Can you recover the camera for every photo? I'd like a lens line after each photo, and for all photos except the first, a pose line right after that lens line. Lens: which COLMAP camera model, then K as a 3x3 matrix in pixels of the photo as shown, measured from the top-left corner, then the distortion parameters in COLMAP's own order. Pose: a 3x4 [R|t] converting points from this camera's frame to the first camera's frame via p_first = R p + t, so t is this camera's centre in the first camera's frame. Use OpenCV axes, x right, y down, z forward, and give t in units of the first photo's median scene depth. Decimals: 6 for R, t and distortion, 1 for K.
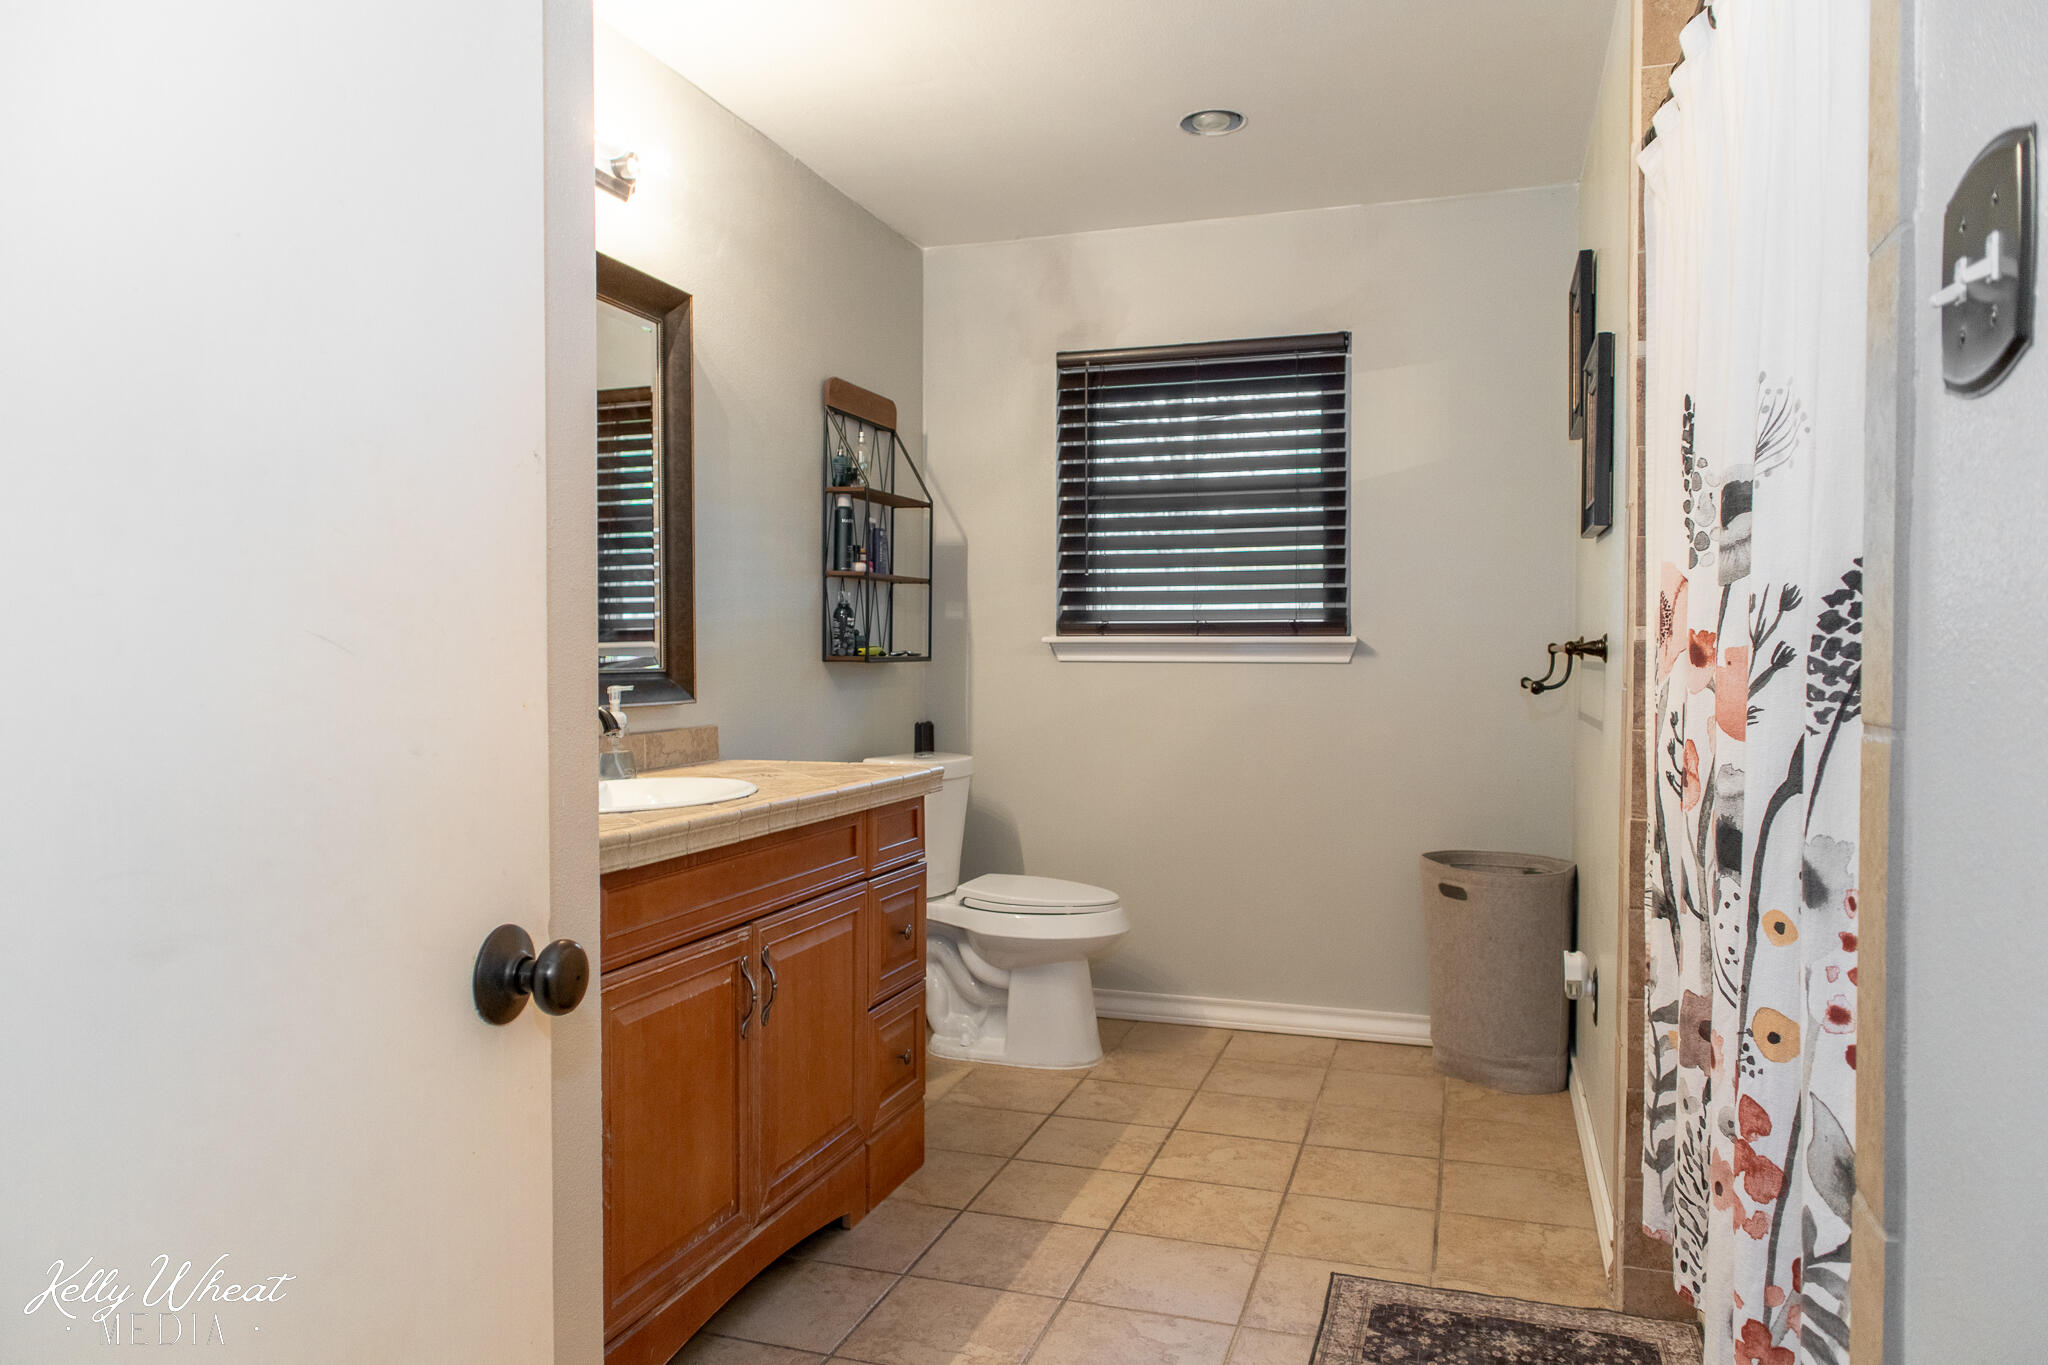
lens RADIAL K [[1396.2, 0, 1009.6], [0, 1396.2, 667.2], [0, 0, 1]] dist [0.009029, -0.012374]
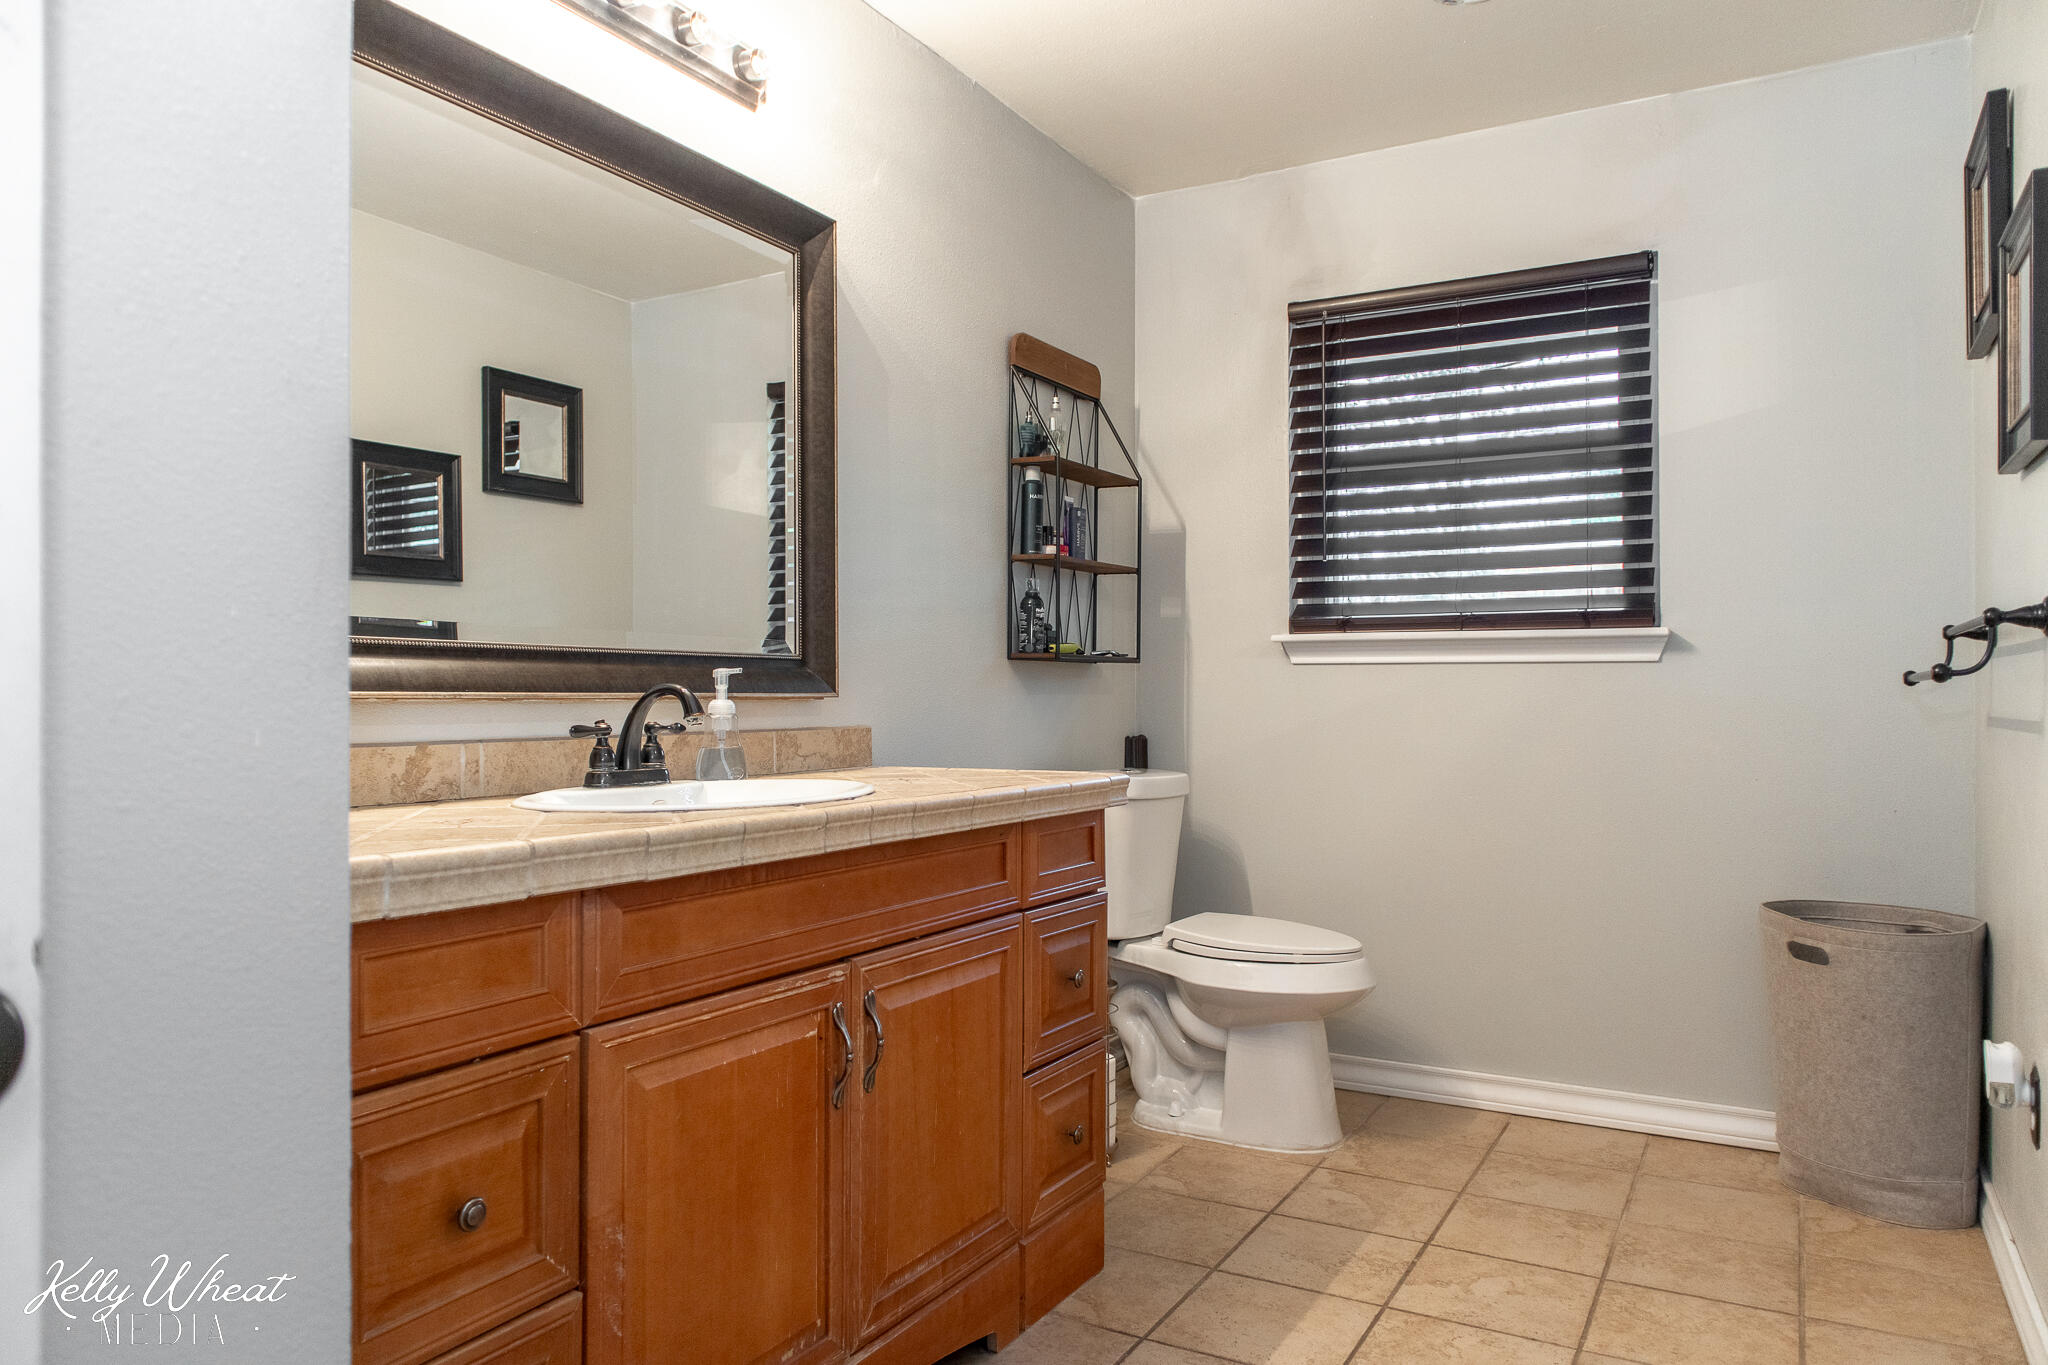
lens RADIAL K [[1396.2, 0, 1009.6], [0, 1396.2, 667.2], [0, 0, 1]] dist [0.009029, -0.012374]
pose [[0.981710, -0.002682, -0.190364, 0.032765], [-0.002844, 0.999583, -0.028749, 0.026220], [0.190362, 0.028765, 0.981292, 0.153895]]
